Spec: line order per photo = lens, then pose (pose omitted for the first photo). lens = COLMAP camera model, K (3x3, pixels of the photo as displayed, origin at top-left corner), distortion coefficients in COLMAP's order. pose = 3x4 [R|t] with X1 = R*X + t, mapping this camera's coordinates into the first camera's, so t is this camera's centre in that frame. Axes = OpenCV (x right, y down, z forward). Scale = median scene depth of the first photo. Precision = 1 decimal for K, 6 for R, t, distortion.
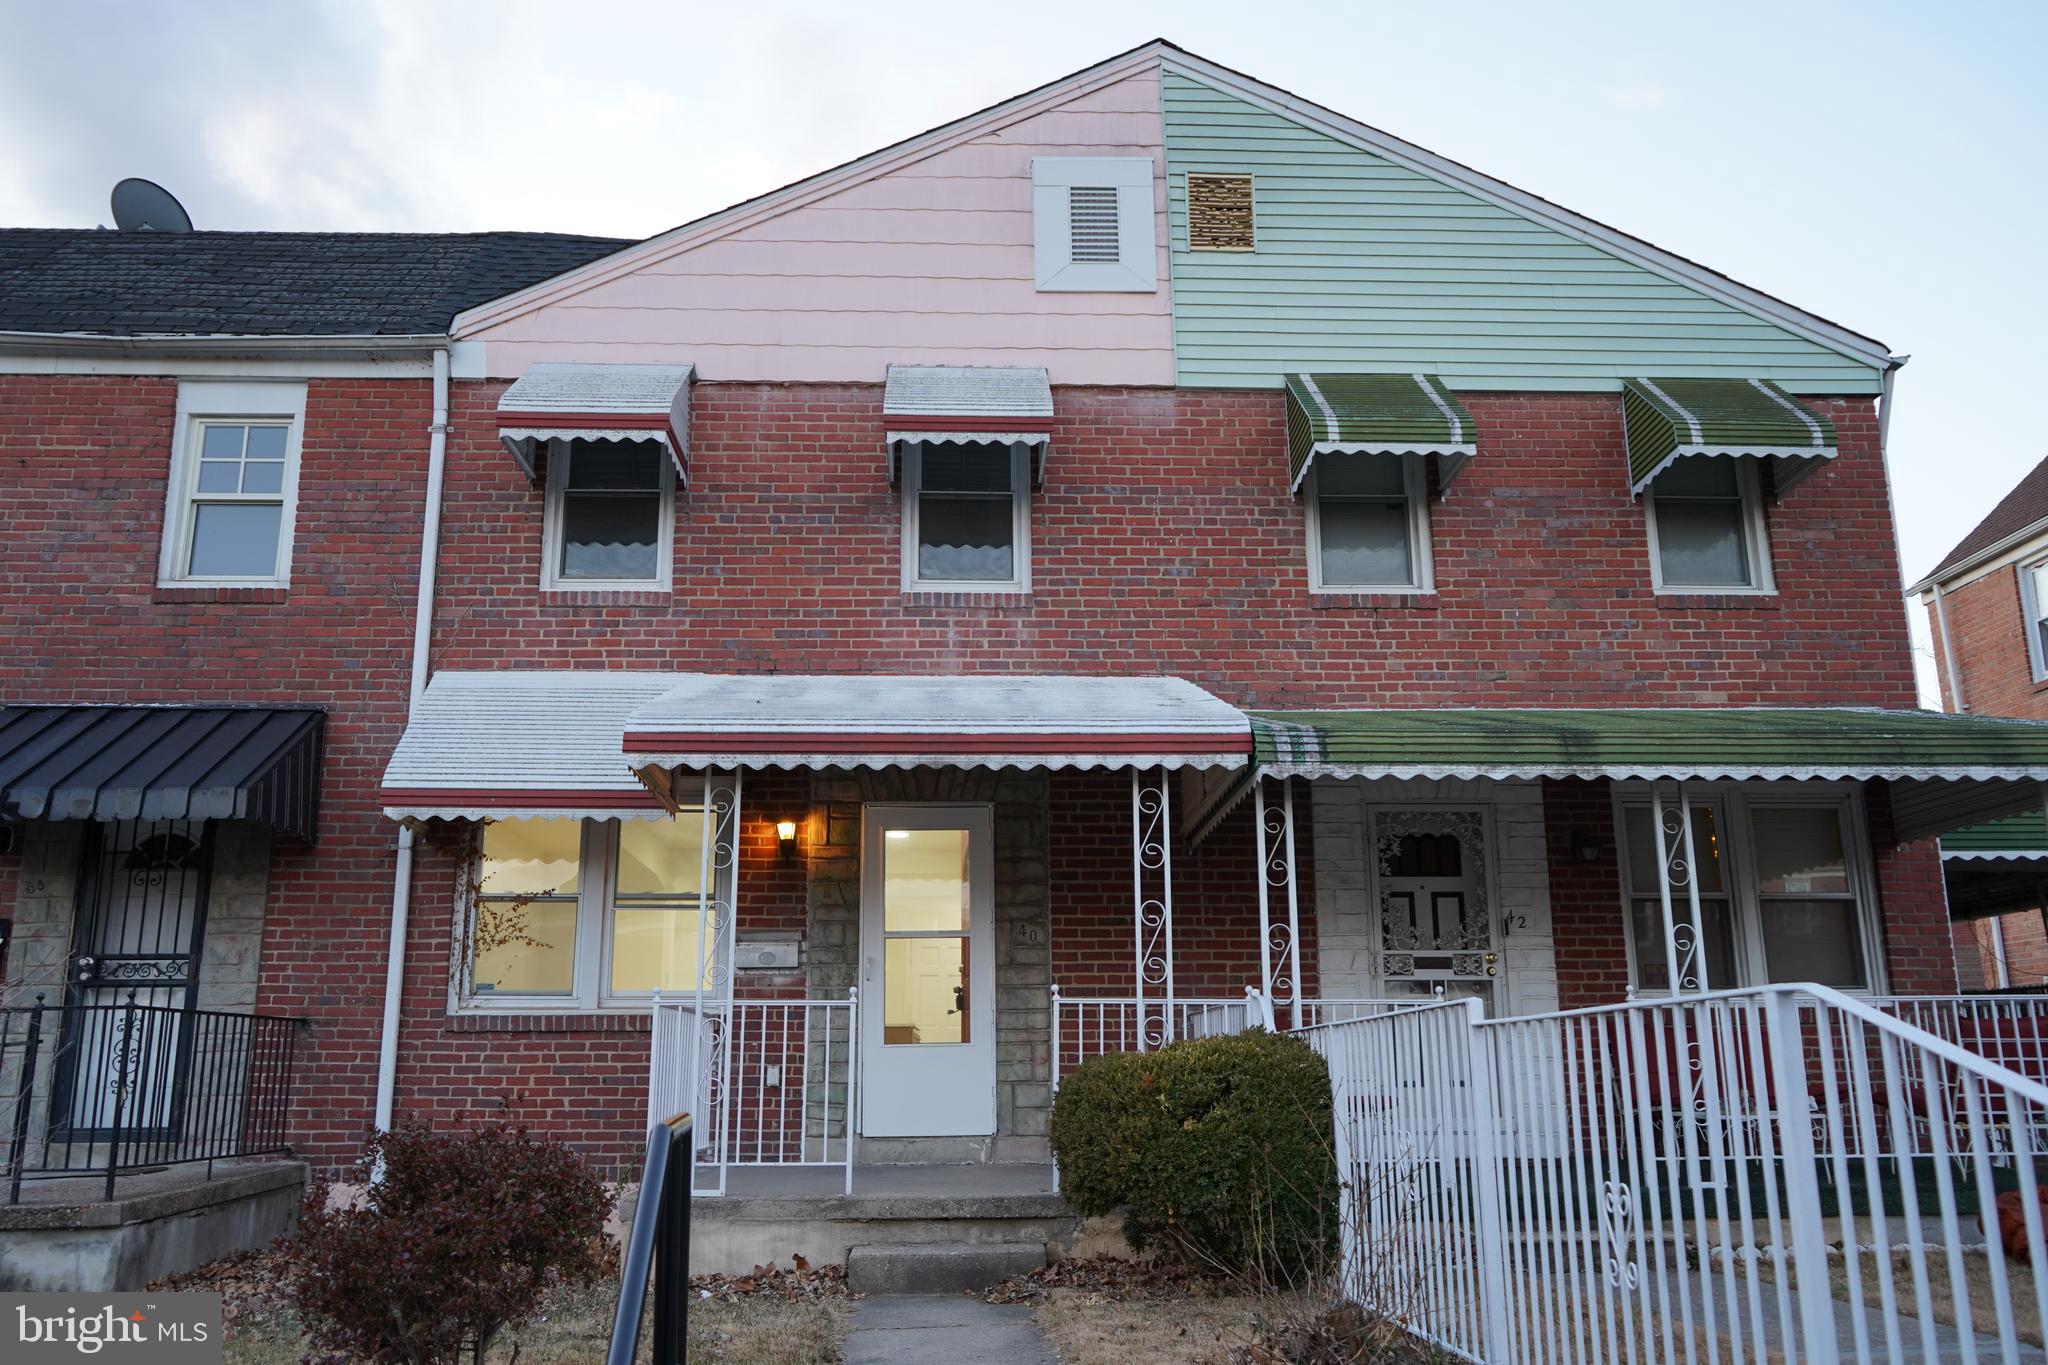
lens RADIAL K [[1637.5, 0, 1024.0], [0, 1637.5, 682.5], [0, 0, 1]] dist [-0.008807, 0.005776]
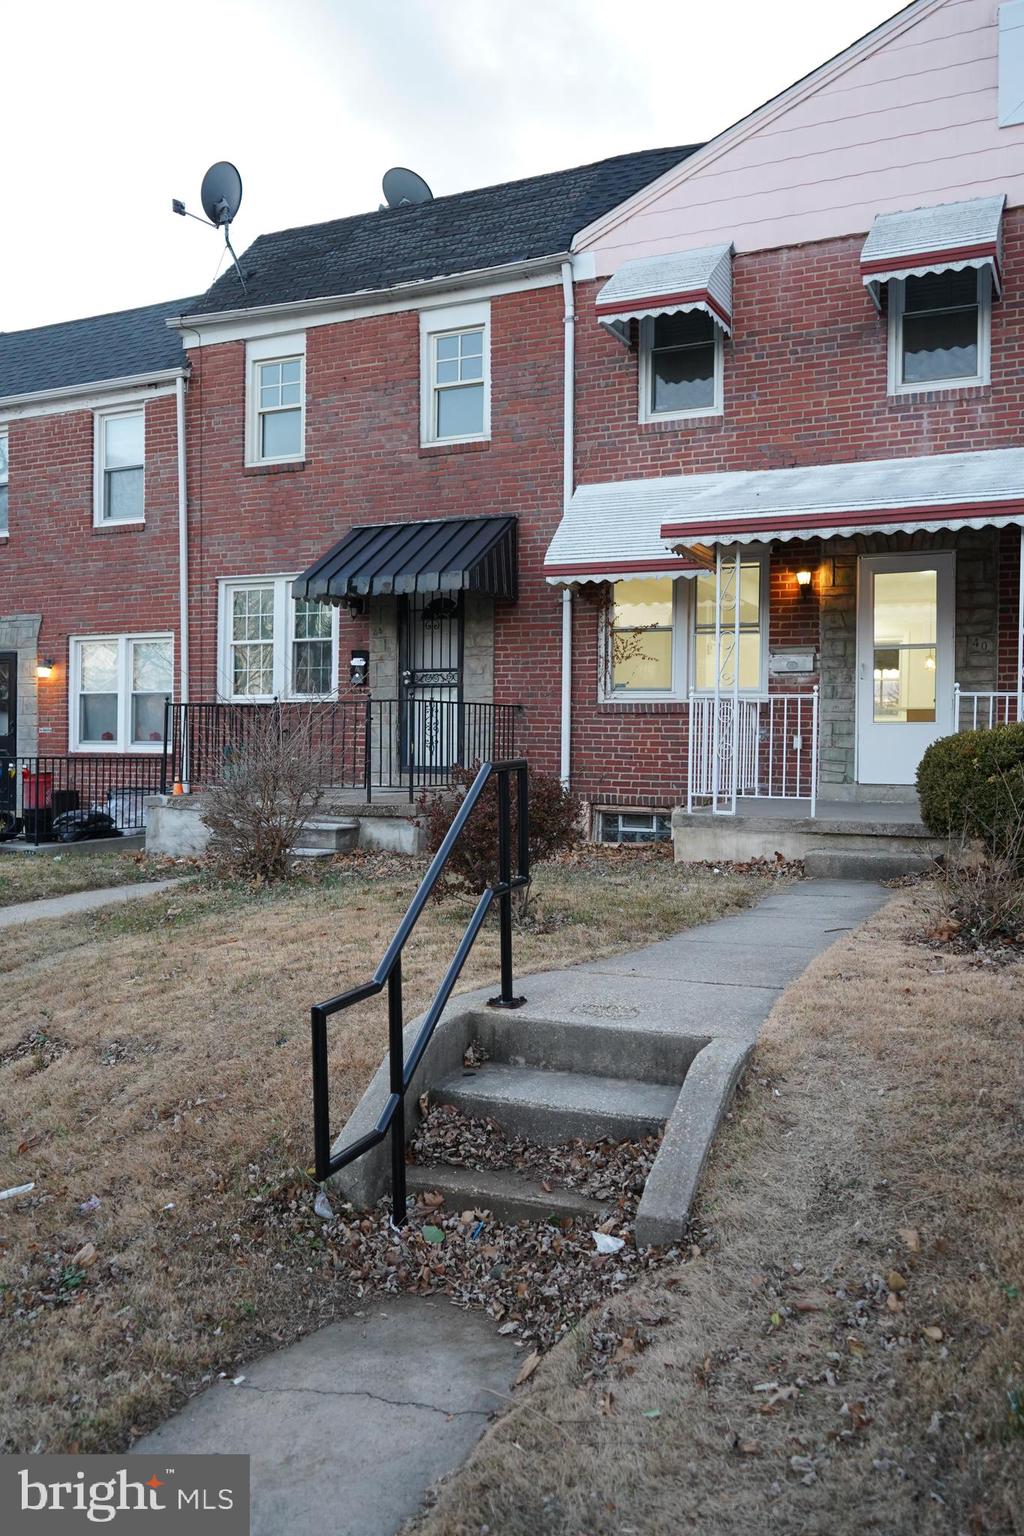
lens RADIAL K [[1228.1, 0, 512.0], [0, 1228.1, 768.0], [0, 0, 1]] dist [-0.008807, 0.005776]
pose [[0.878236, 0.024367, -0.477607, 0.145253], [0.098424, 0.968111, 0.230378, -0.021537], [0.467990, -0.249334, 0.847831, -0.081220]]
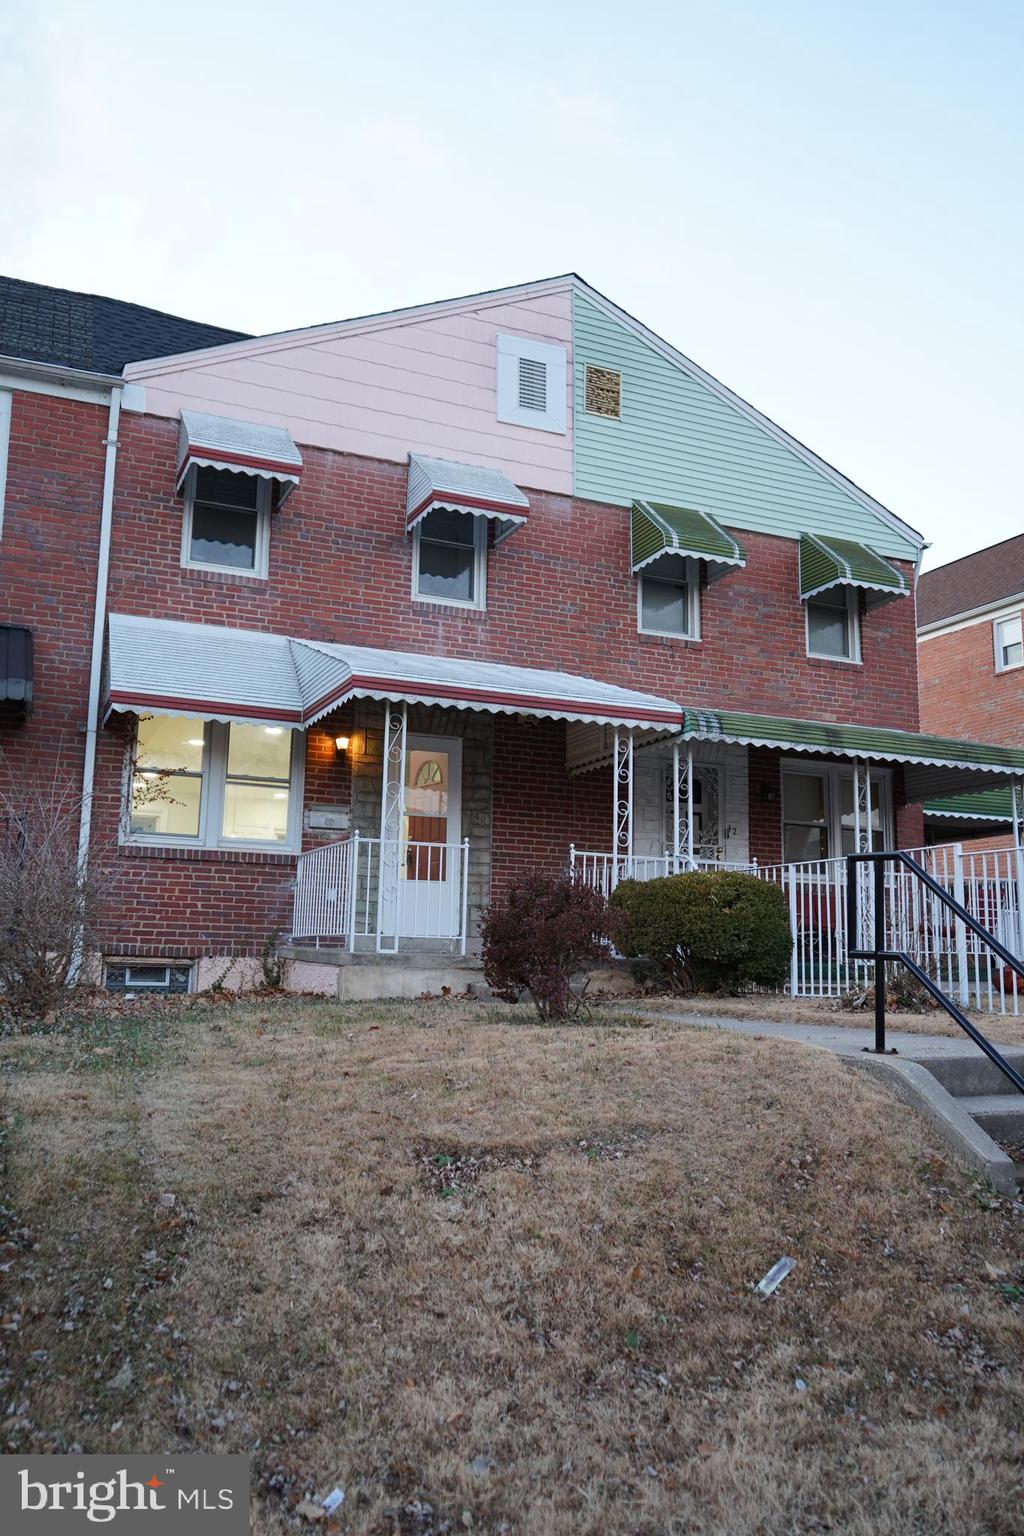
lens RADIAL K [[1228.1, 0, 512.0], [0, 1228.1, 768.0], [0, 0, 1]] dist [-0.008807, 0.005776]
pose [[0.928176, 0.083914, 0.362557, -0.404385], [-0.112841, 0.991841, 0.059320, 0.024467], [-0.354621, -0.095971, 0.930072, -0.155220]]
